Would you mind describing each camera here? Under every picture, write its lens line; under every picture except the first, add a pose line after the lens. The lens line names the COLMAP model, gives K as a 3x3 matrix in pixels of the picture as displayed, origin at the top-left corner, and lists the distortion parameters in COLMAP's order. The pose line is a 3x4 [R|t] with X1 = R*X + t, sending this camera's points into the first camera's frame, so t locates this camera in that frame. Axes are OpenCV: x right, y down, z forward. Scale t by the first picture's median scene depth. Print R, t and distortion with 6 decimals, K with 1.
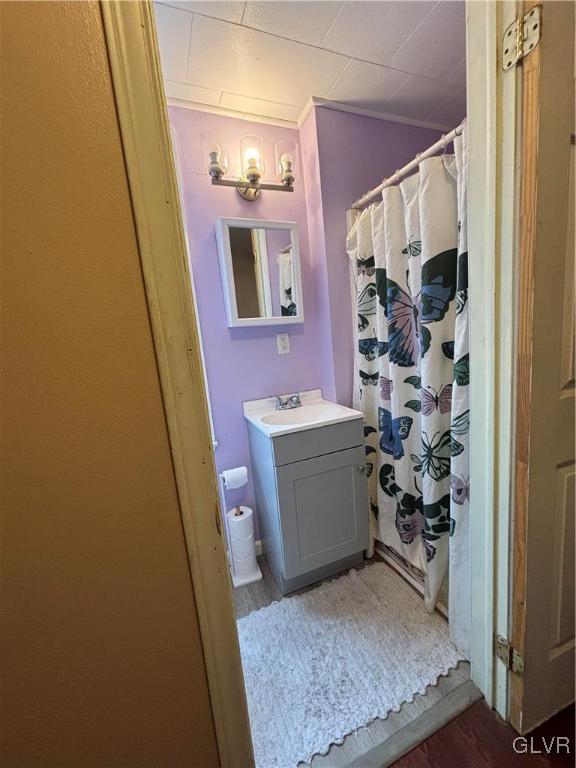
lens RADIAL K [[309.7, 0, 291.3], [0, 309.7, 382.5], [0, 0, 1]] dist [0.001708, 0.000090]
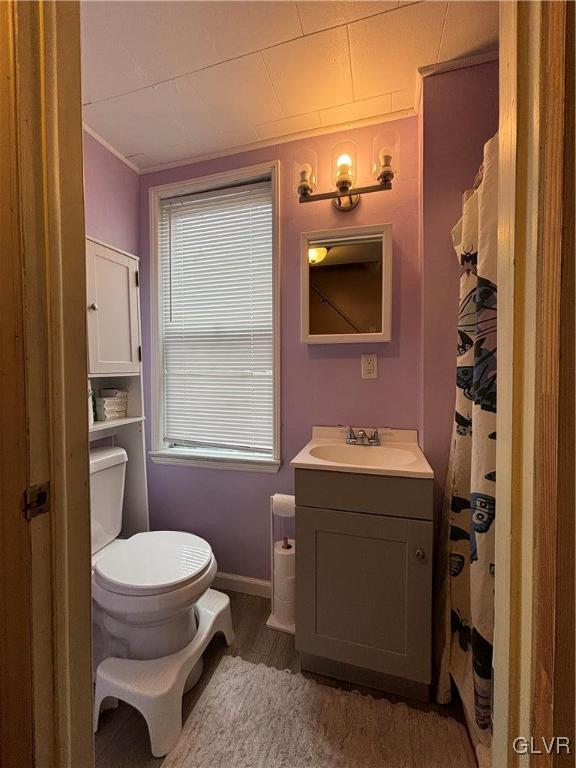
lens RADIAL K [[309.7, 0, 290.0], [0, 309.7, 382.0], [0, 0, 1]] dist [0.001708, 0.000090]
pose [[0.789565, 0.103812, -0.604822, 0.360643], [-0.160183, 0.986284, -0.039825, -0.018589], [0.592392, 0.128326, 0.795364, 0.239075]]
